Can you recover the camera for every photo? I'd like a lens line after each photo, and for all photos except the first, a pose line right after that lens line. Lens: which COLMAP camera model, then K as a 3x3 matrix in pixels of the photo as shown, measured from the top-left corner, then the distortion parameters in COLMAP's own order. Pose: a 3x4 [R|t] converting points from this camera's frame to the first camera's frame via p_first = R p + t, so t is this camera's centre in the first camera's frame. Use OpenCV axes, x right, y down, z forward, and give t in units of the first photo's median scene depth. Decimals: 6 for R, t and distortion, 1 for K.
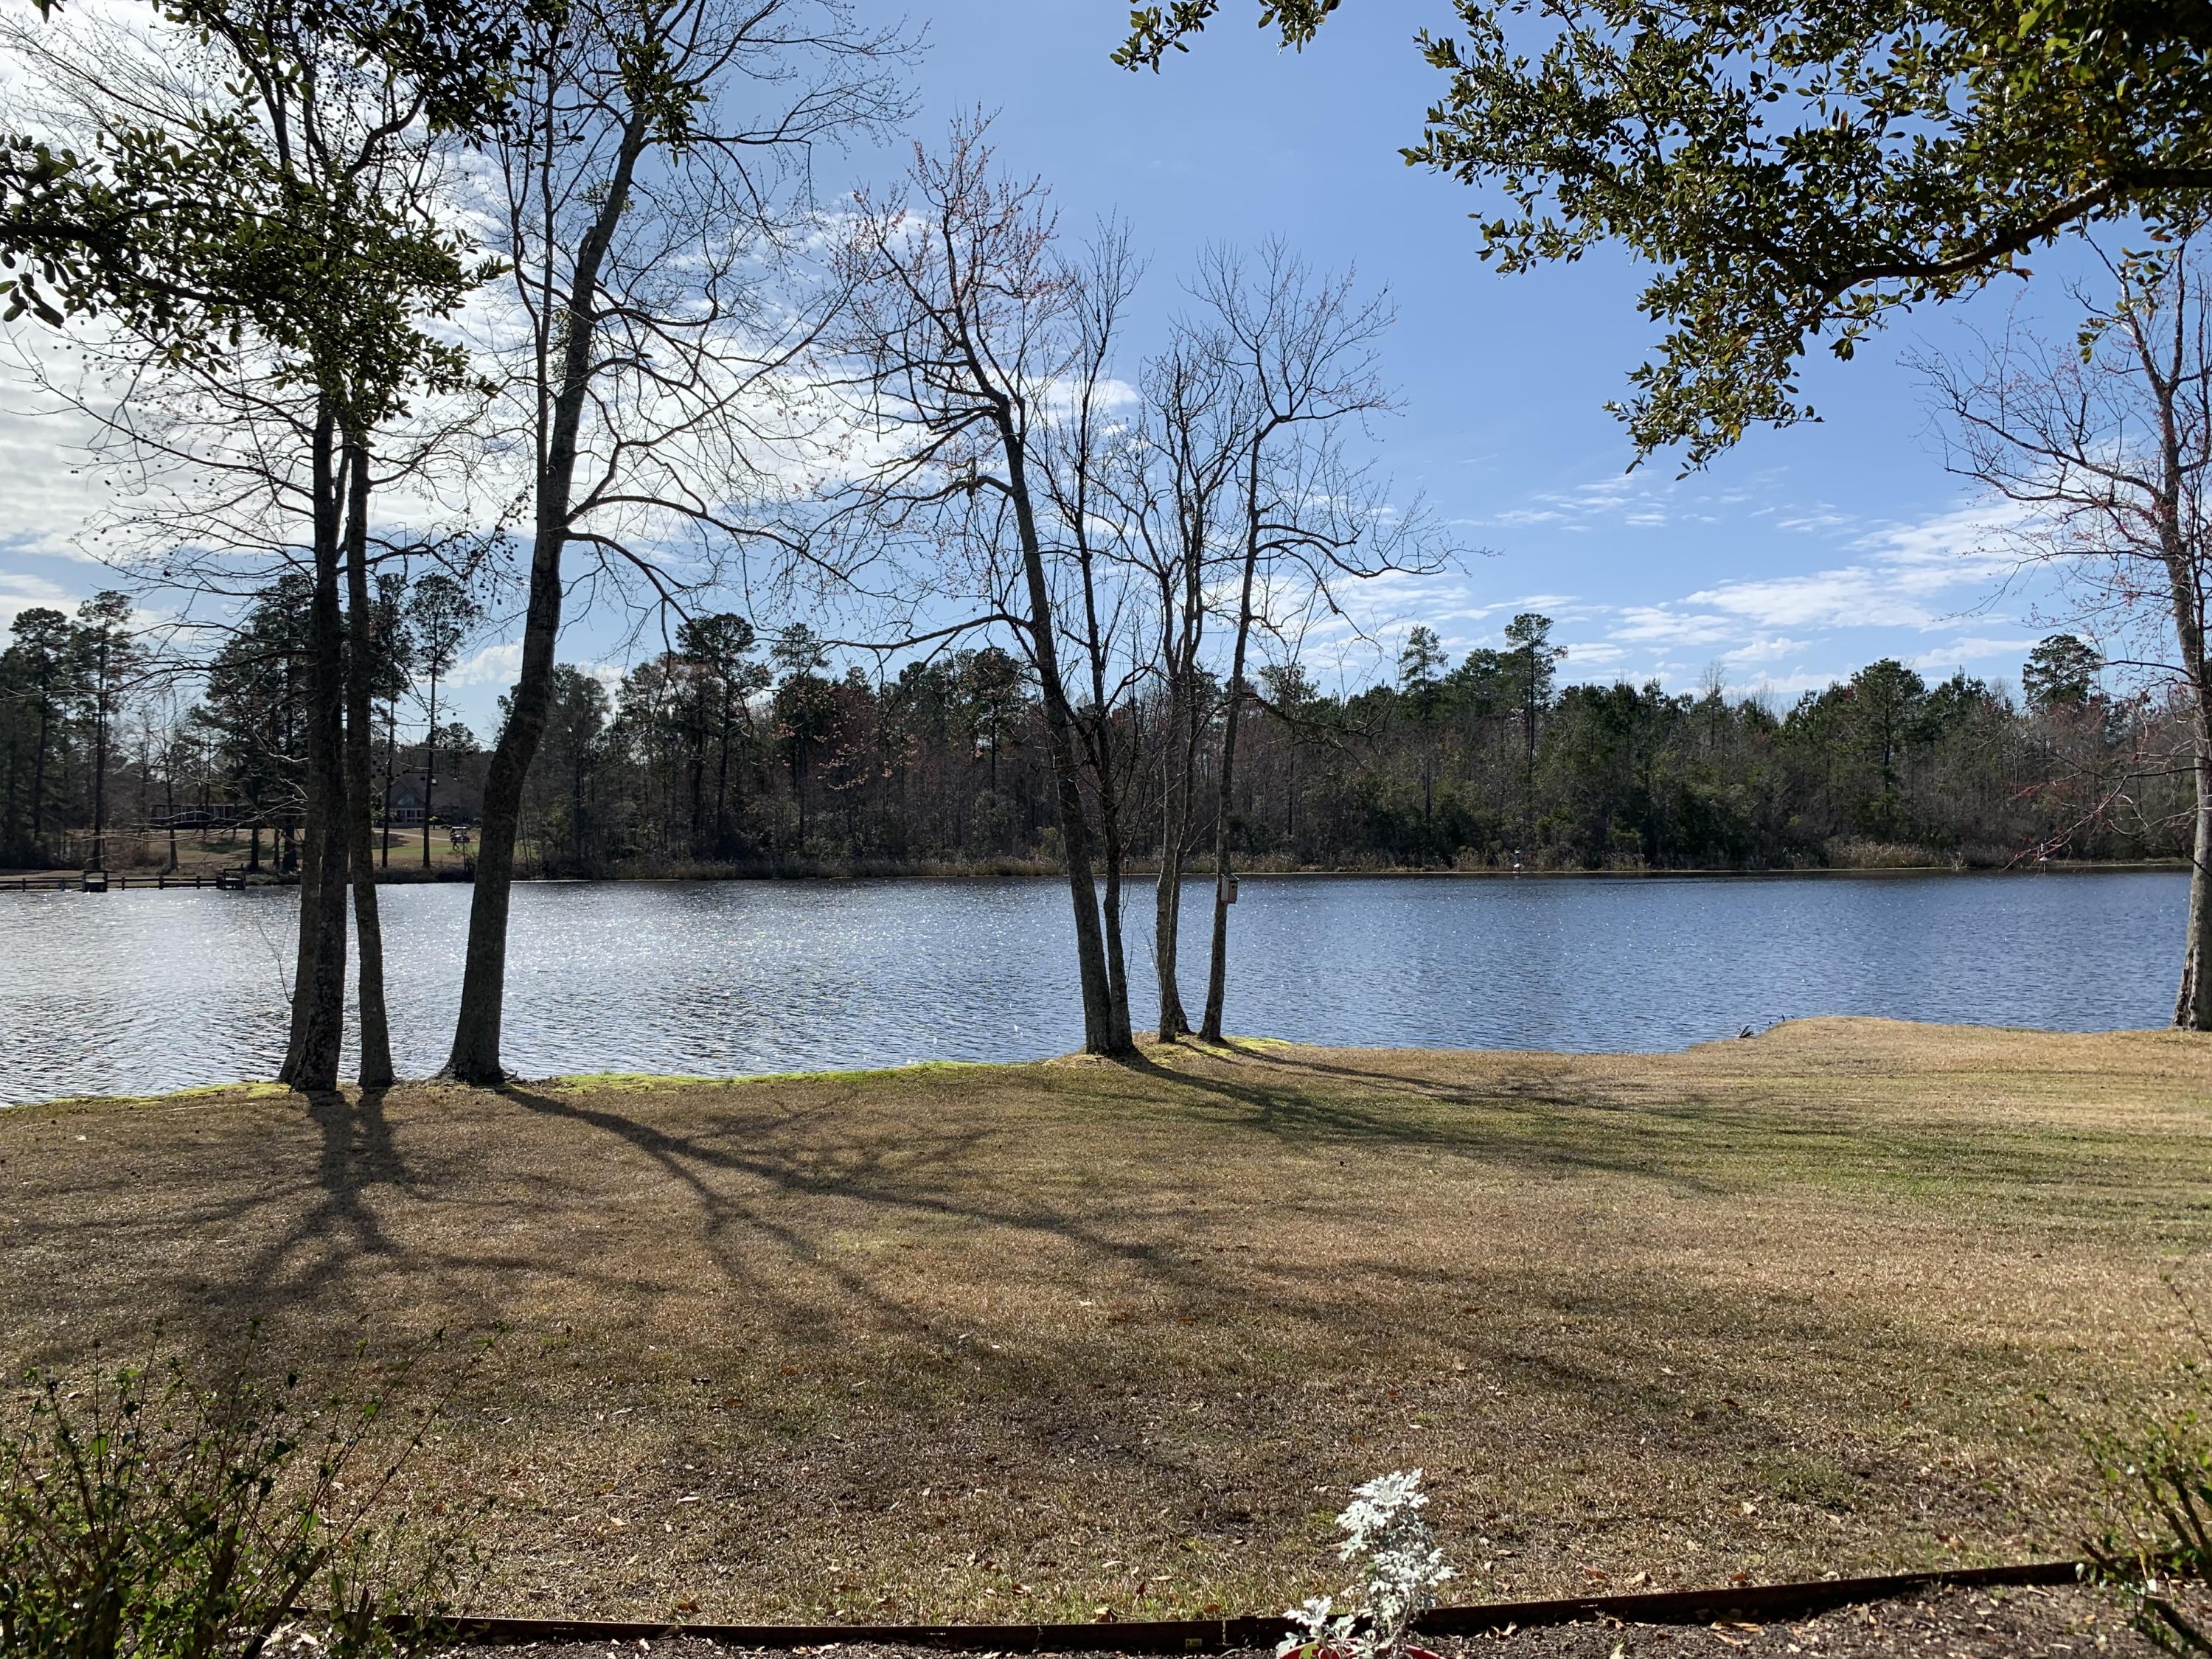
lens RADIAL K [[1667.9, 0, 1106.0], [0, 1667.9, 829.5], [0, 0, 1]] dist [0.004304, -0.004382]
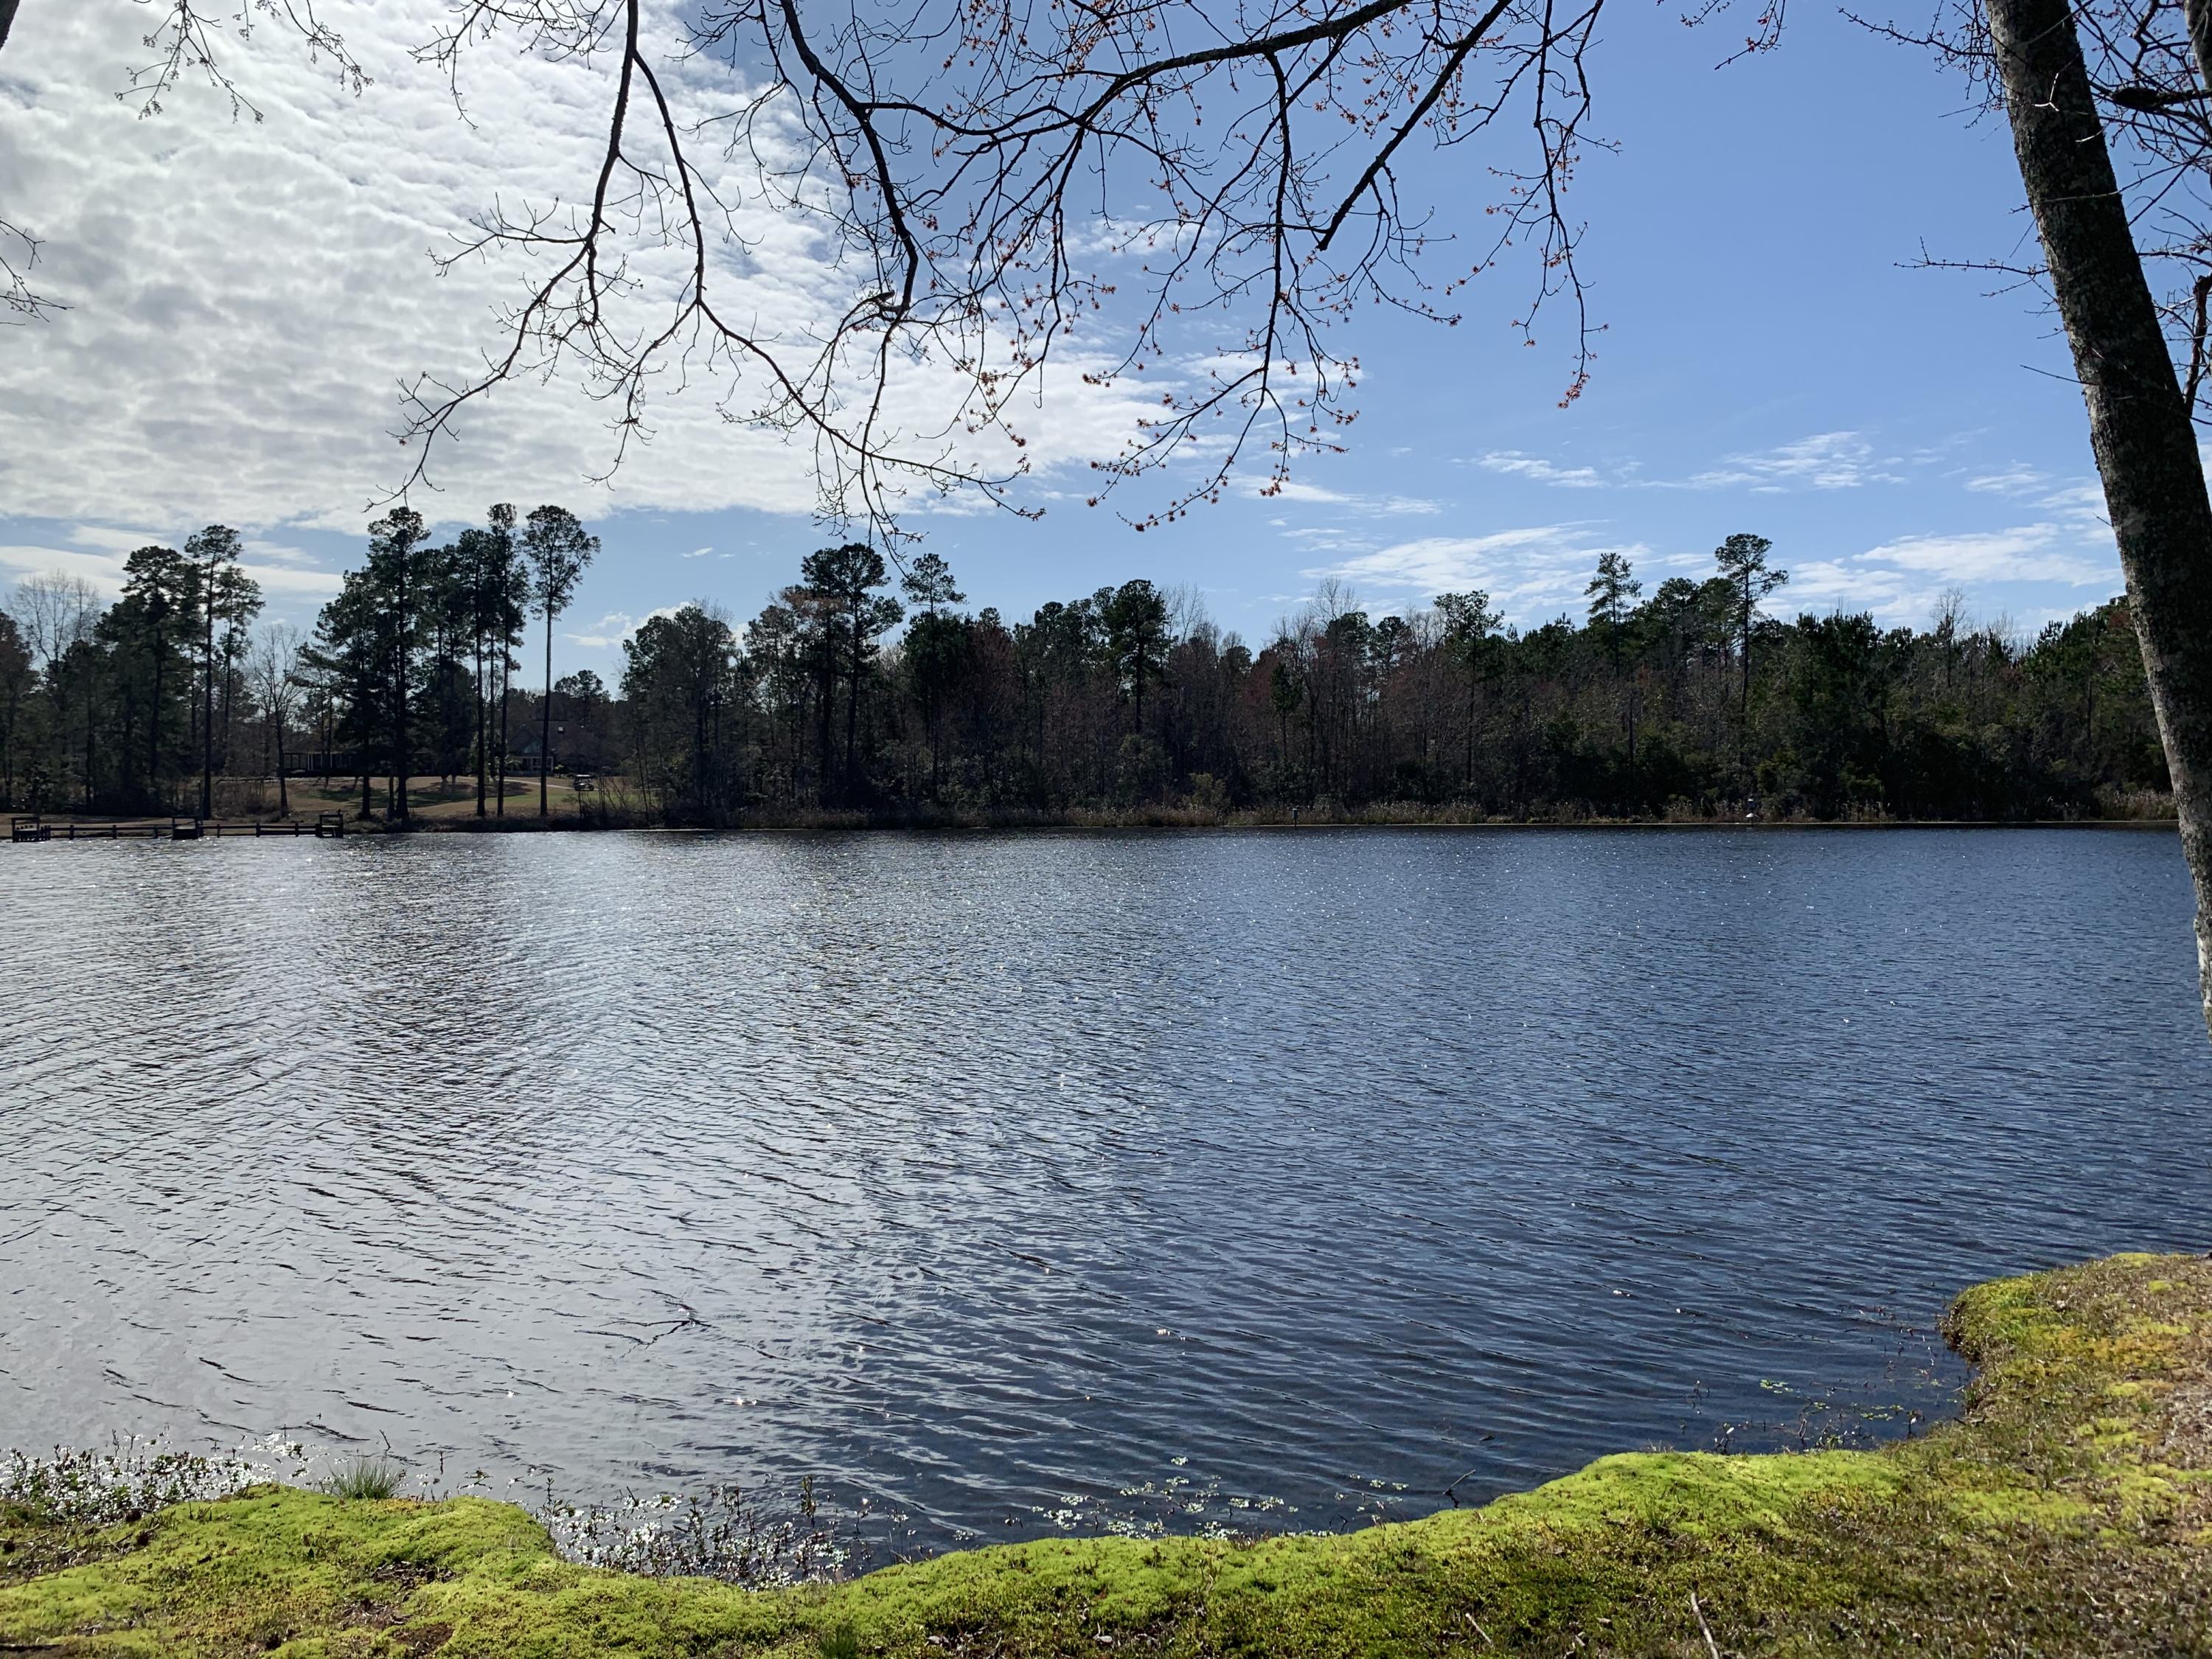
lens RADIAL K [[1623.8, 0, 1112.8], [0, 1623.8, 871.4], [0, 0, 1]] dist [-0.030089, 0.000113]
pose [[0.997641, 0.004294, -0.068509, -0.021258], [-0.000577, 0.998531, 0.054184, 0.003869], [0.068641, -0.054017, 0.996178, 0.100300]]
